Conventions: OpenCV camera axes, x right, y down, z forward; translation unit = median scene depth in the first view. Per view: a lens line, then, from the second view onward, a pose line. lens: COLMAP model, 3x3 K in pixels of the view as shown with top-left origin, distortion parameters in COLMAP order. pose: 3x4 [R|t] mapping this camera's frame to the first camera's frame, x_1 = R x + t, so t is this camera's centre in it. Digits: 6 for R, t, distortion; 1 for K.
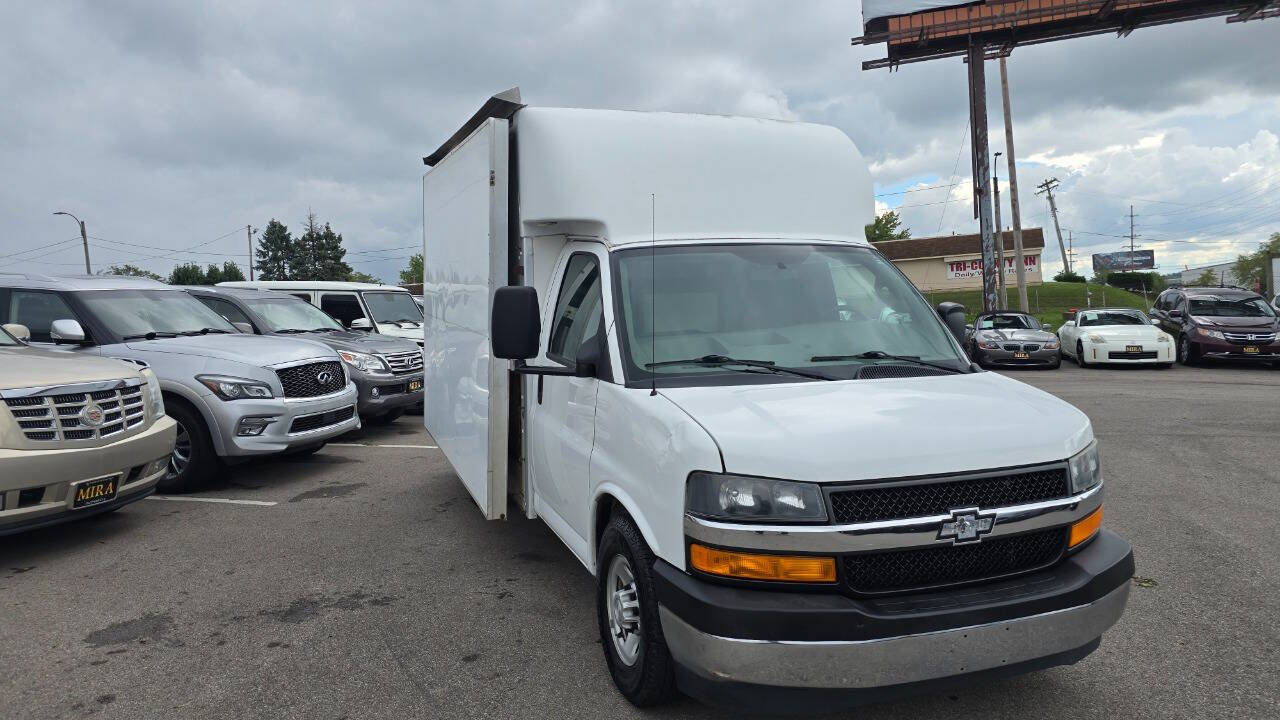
lens RADIAL K [[870.0, 0, 628.2], [0, 870.0, 347.1], [0, 0, 1]] dist [0.055847, -0.052862]
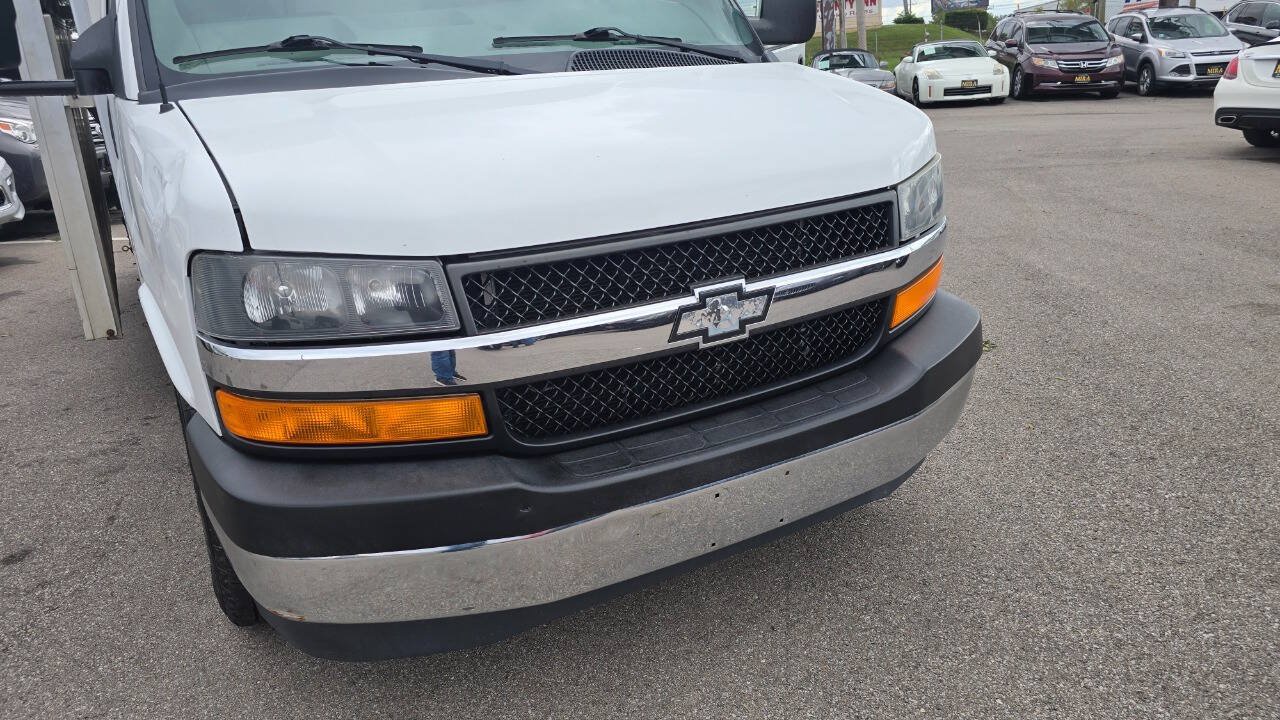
lens RADIAL K [[870.0, 0, 628.2], [0, 870.0, 347.1], [0, 0, 1]] dist [0.055847, -0.052862]
pose [[0.984750, -0.085126, 0.151729, 0.069618], [0.043651, 0.965114, 0.258165, 0.022427], [-0.168412, -0.247605, 0.954112, 0.136405]]
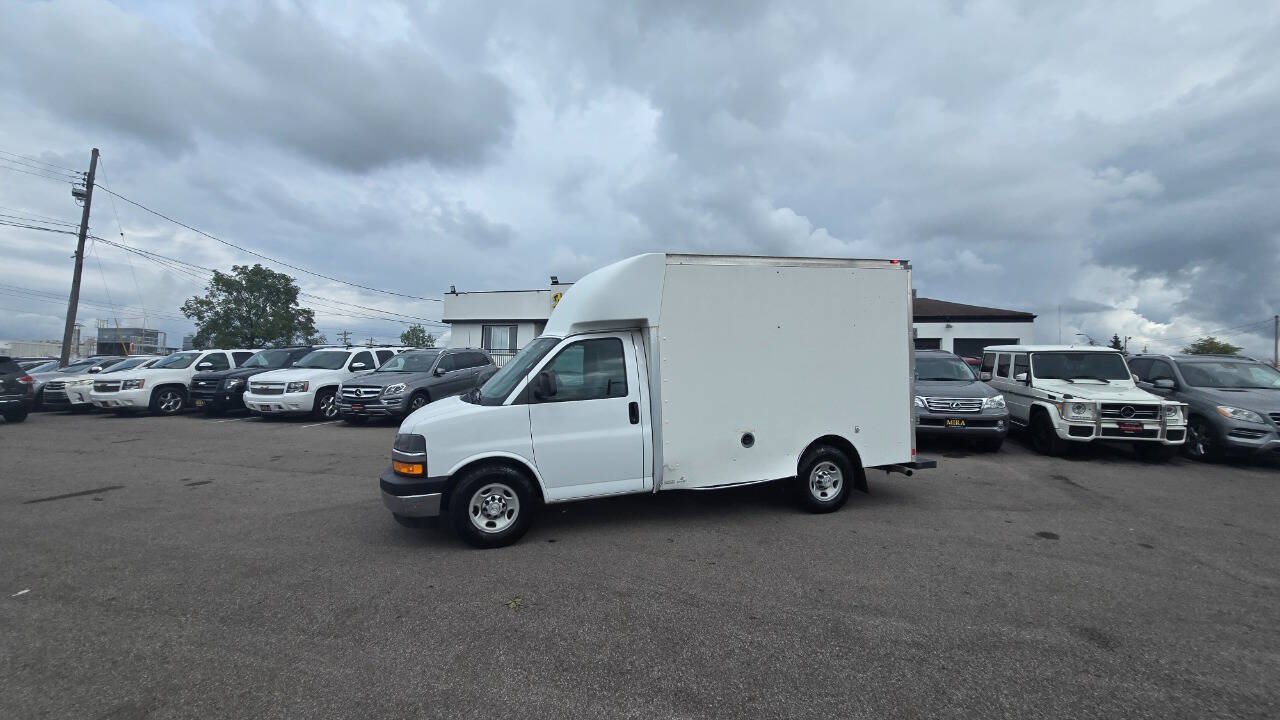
lens RADIAL K [[537.2, 0, 640.0], [0, 537.2, 360.0], [0, 0, 1]] dist [-0.000929, 0.000067]
pose [[-0.061775, 0.017241, -0.997941, 0.612487], [-0.053838, 0.998338, 0.020580, -0.044418], [0.996637, 0.054998, -0.060744, 0.554403]]
